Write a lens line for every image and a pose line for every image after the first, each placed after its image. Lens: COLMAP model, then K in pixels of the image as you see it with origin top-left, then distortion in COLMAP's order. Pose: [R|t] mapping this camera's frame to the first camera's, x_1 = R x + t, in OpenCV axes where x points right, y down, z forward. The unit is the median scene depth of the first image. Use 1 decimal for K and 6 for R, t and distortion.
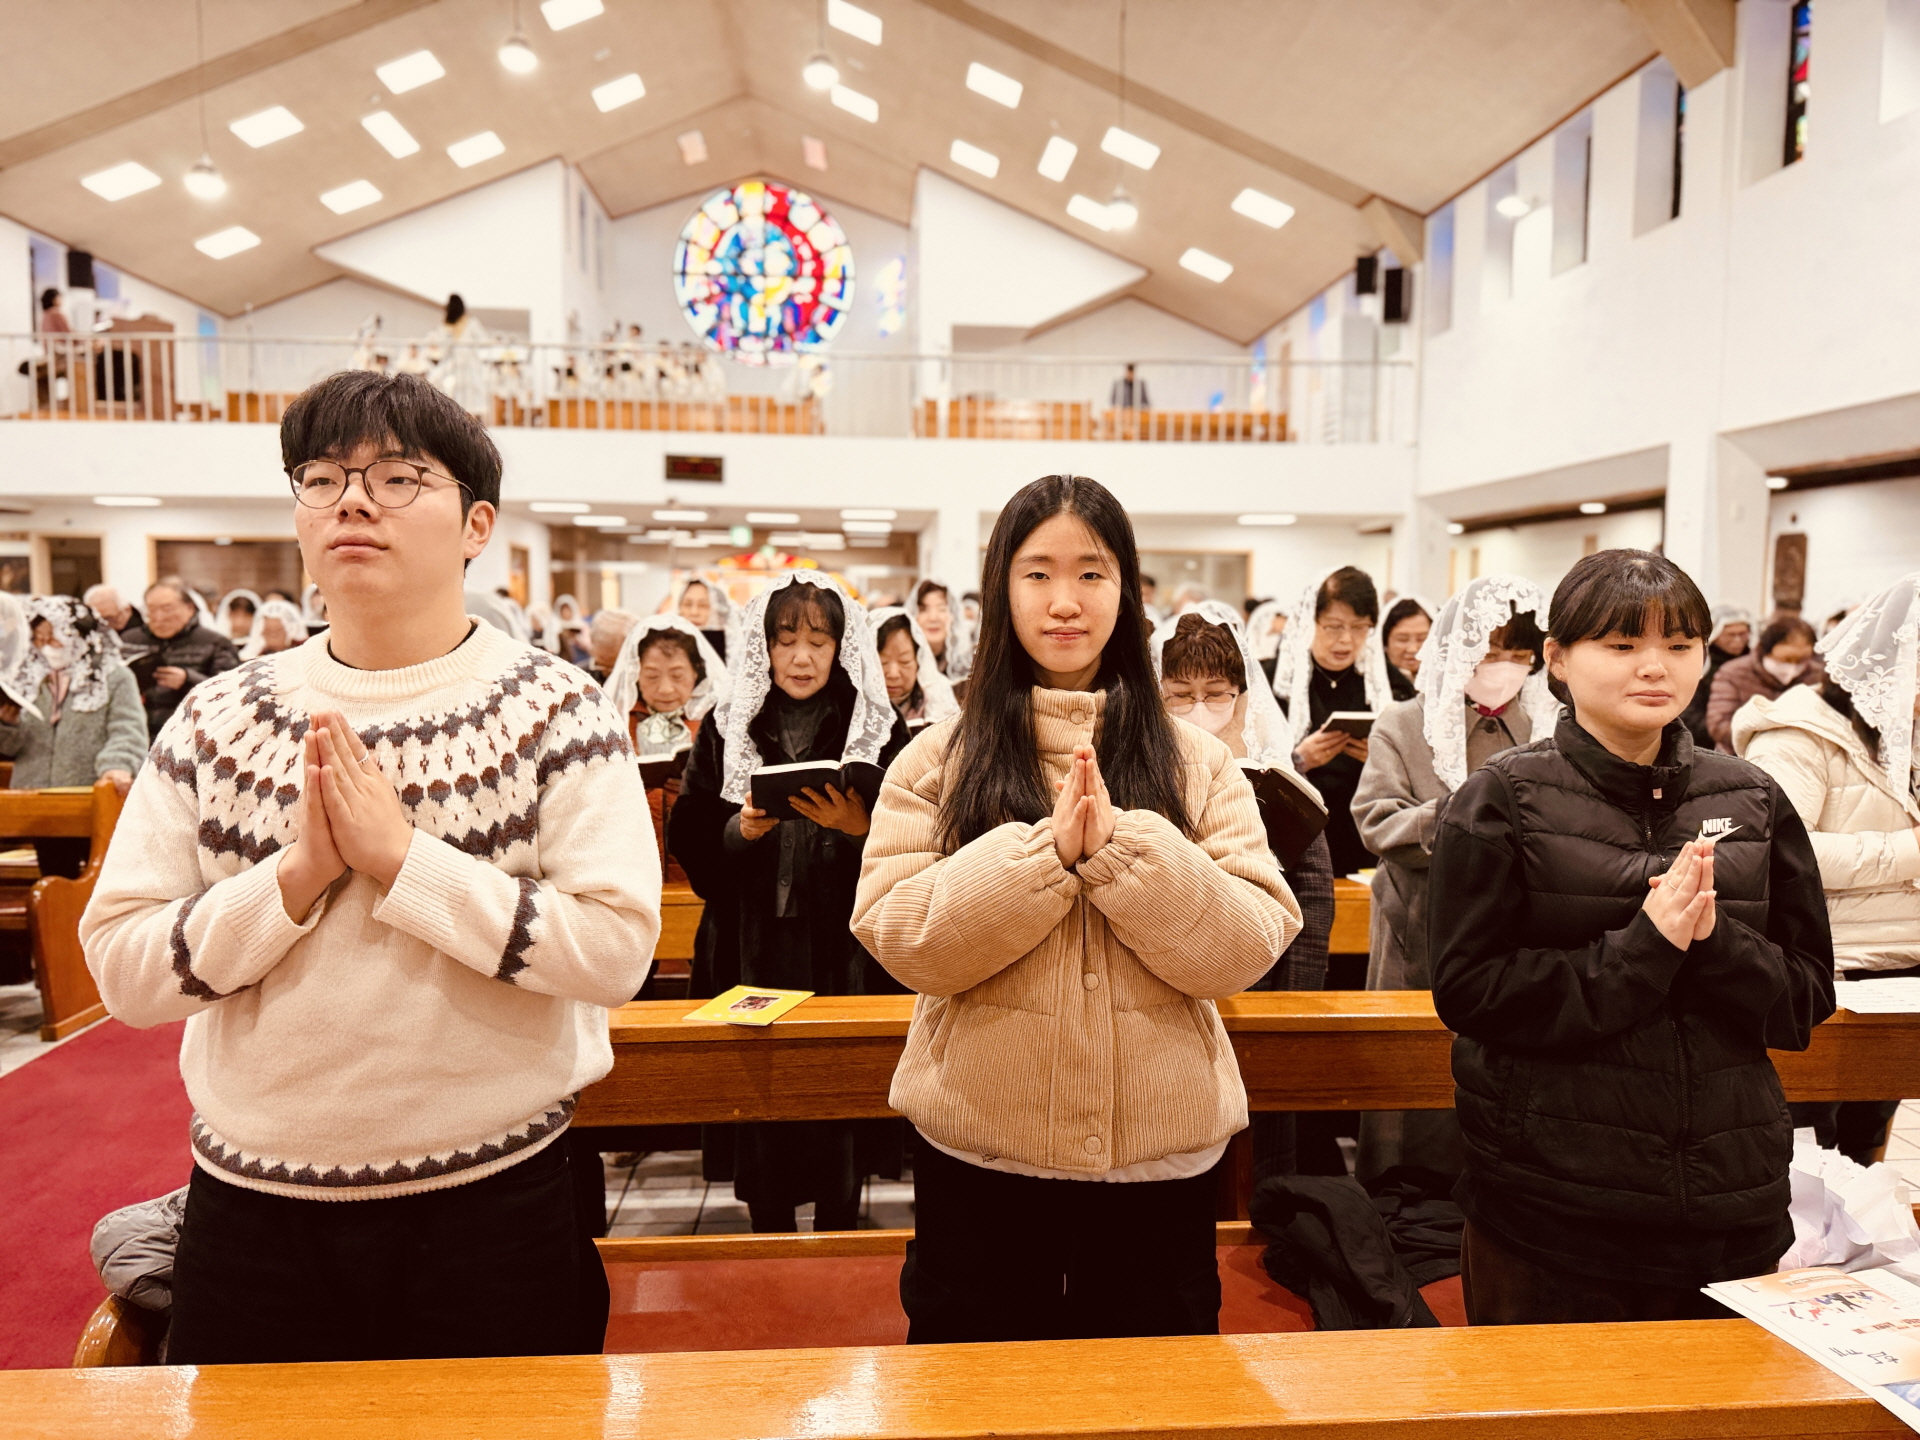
lens RADIAL K [[1346.8, 0, 954.6], [0, 1346.8, 724.7], [0, 0, 1]] dist [0.000915, -0.011782]
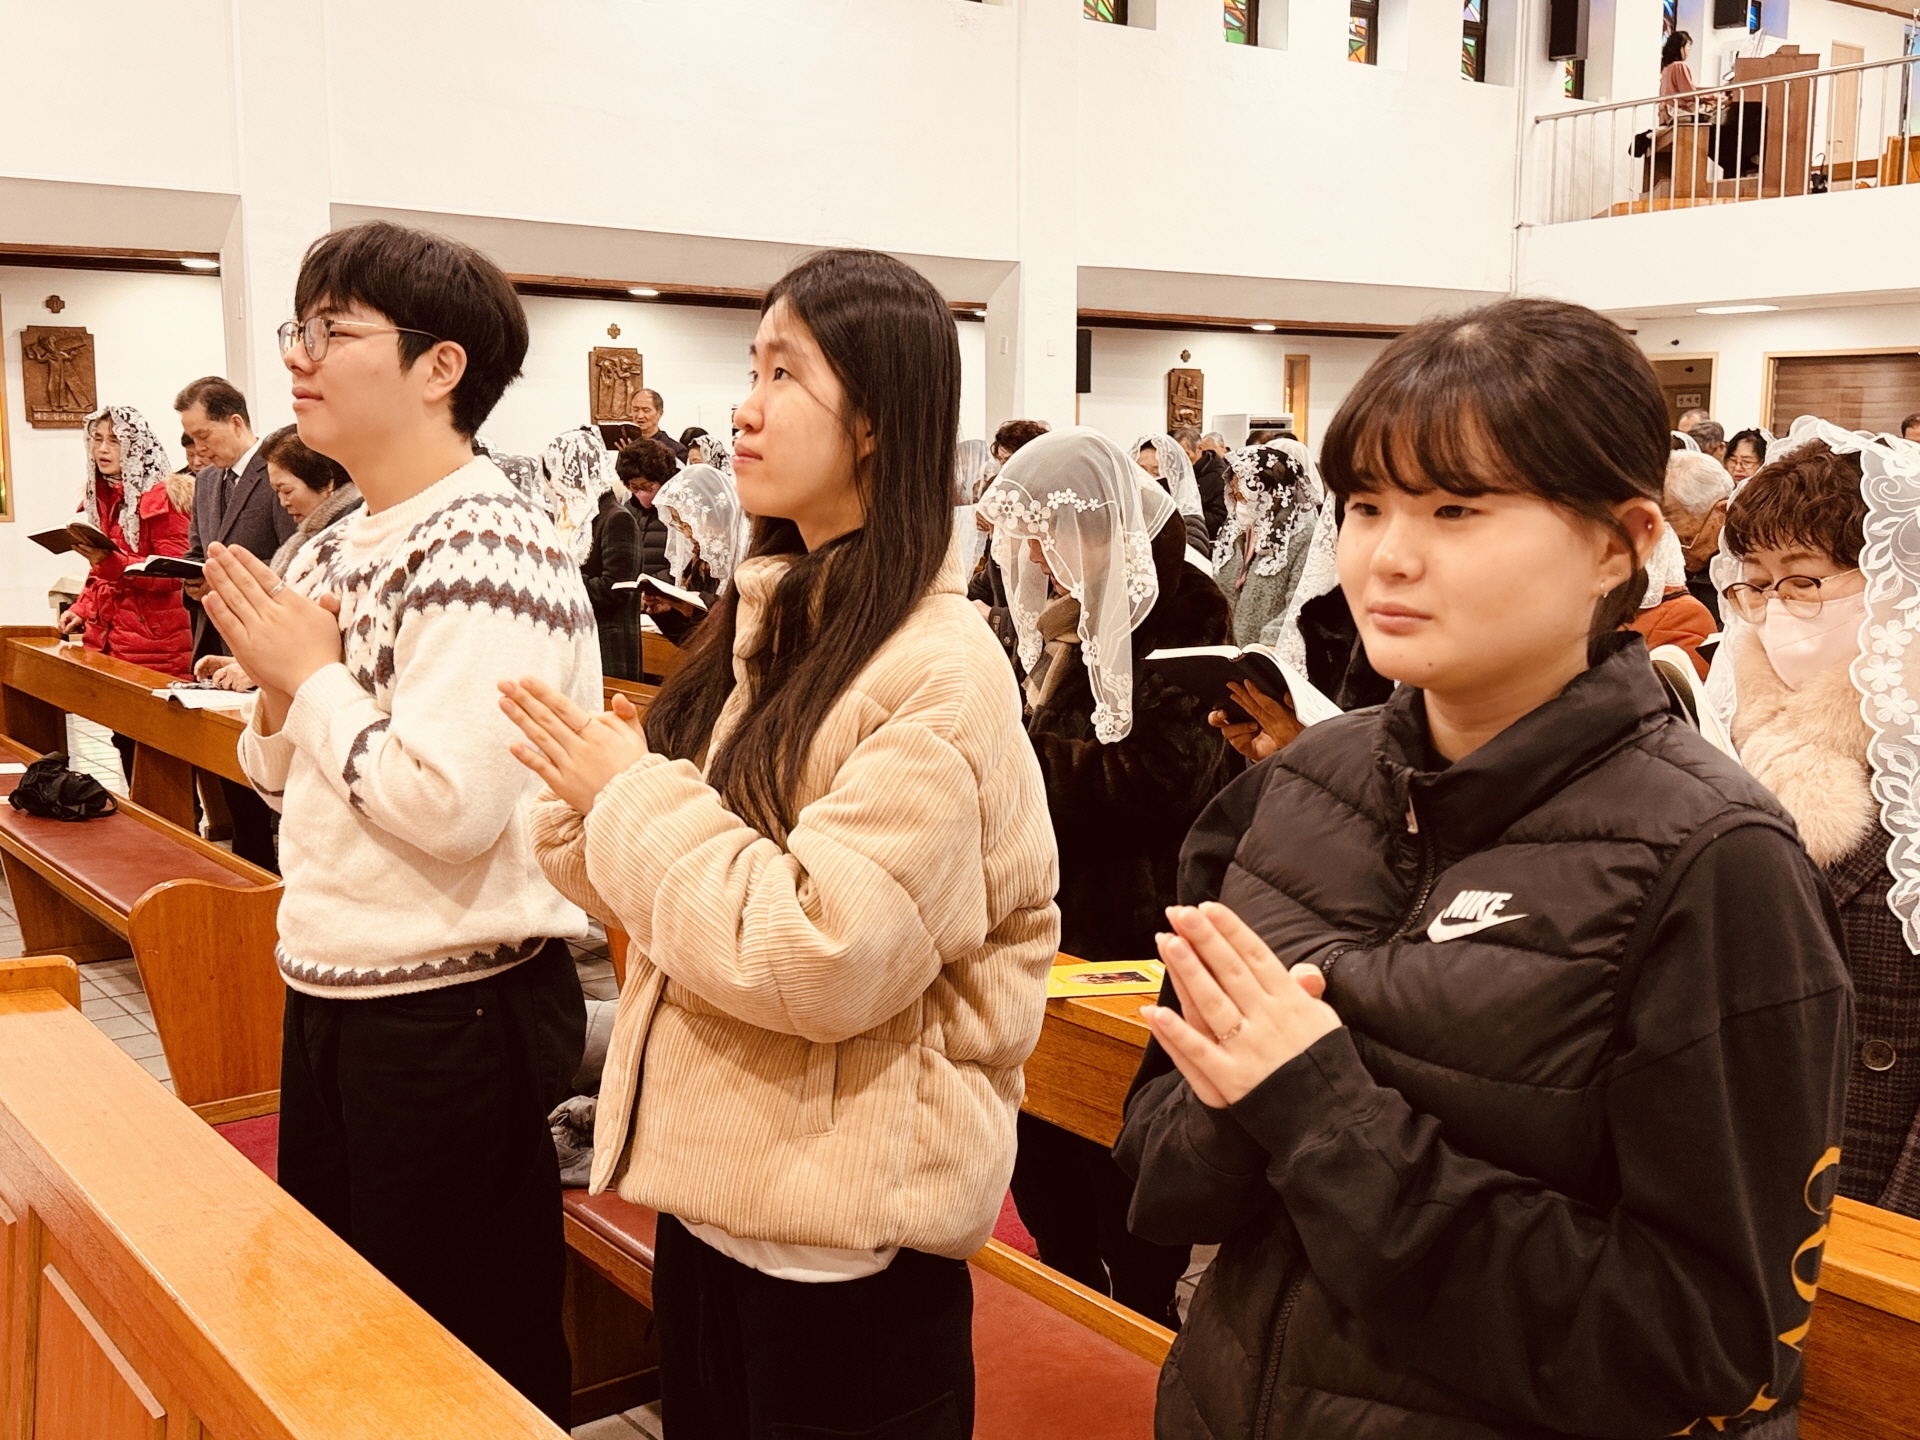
lens RADIAL K [[1932.6, 0, 960.0], [0, 1932.6, 720.0], [0, 0, 1]] dist [0.080894, -0.019216]
pose [[0.547632, 0.104239, -0.830201, 0.297609], [-0.063287, 0.994527, 0.083126, -0.009150], [0.834322, 0.007019, 0.551232, 0.143518]]
